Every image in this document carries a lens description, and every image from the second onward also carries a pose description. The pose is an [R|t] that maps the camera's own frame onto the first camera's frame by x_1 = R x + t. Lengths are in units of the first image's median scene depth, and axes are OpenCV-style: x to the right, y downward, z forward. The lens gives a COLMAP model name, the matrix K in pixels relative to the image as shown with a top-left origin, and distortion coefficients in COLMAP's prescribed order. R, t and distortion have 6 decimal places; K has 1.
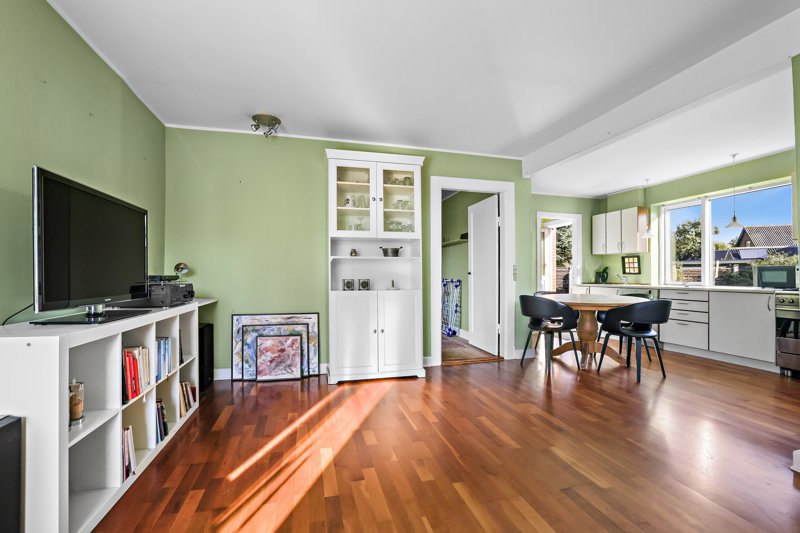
lens RADIAL K [[353.6, 0, 389.0], [0, 353.6, 273.1], [0, 0, 1]] dist [-0.028672, 0.007003]
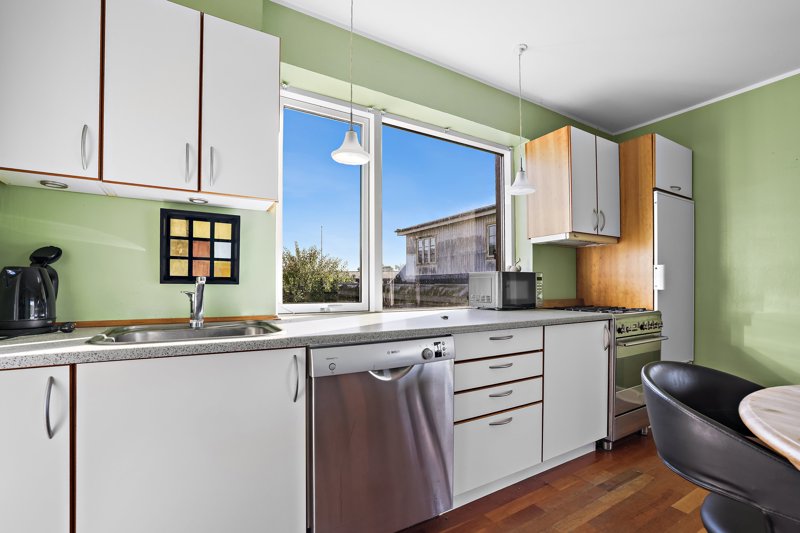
lens RADIAL K [[353.6, 0, 408.2], [0, 353.6, 278.8], [0, 0, 1]] dist [-0.028672, 0.007003]
pose [[-0.277726, 0.007087, 0.960634, 0.598853], [-0.014581, 0.999826, -0.011592, 0.000778], [-0.960550, -0.017227, -0.277574, 1.388926]]
